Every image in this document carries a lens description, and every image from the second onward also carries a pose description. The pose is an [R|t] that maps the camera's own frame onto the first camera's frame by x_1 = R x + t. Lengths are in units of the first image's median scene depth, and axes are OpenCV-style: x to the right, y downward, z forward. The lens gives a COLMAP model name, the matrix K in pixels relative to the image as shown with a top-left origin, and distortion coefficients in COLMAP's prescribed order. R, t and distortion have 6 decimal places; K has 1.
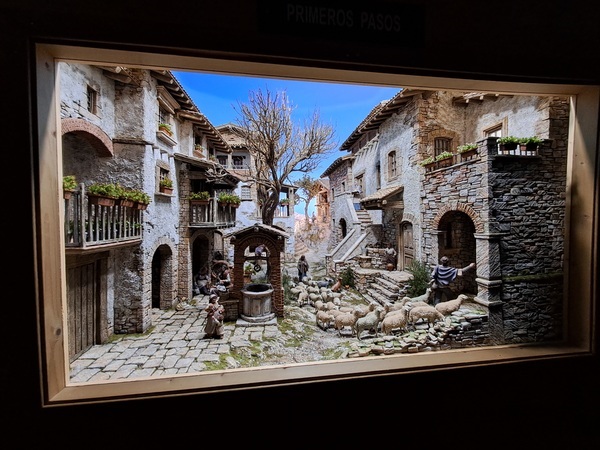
lens RADIAL K [[276.4, 0, 302.4], [0, 276.4, 223.9], [0, 0, 1]] dist [-0.000873, 0.000086]
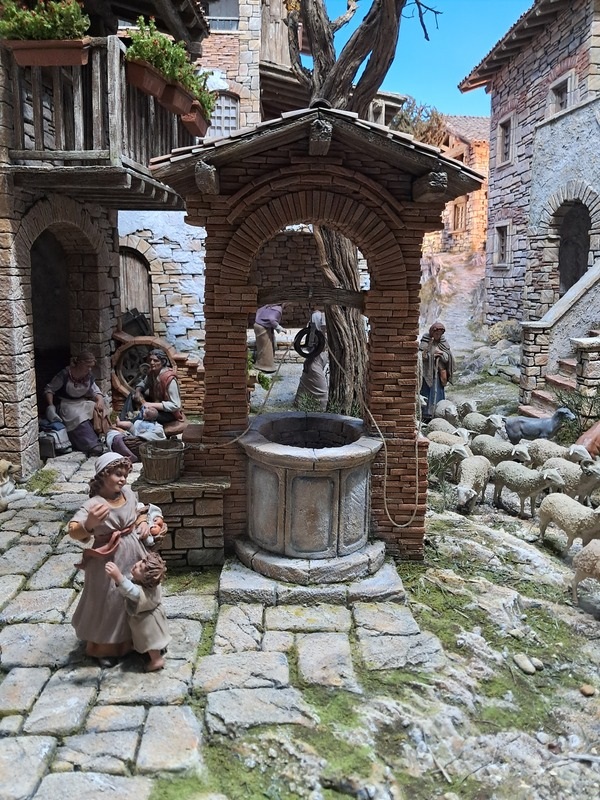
lens RADIAL K [[739.3, 0, 299.1], [0, 739.3, 400.3], [0, 0, 1]] dist [0.012592, 0.000000]
pose [[0.996645, 0.024340, -0.078143, -0.131632], [-0.010947, 0.985819, 0.167452, 0.114025], [0.081111, -0.166035, 0.982778, 0.441197]]
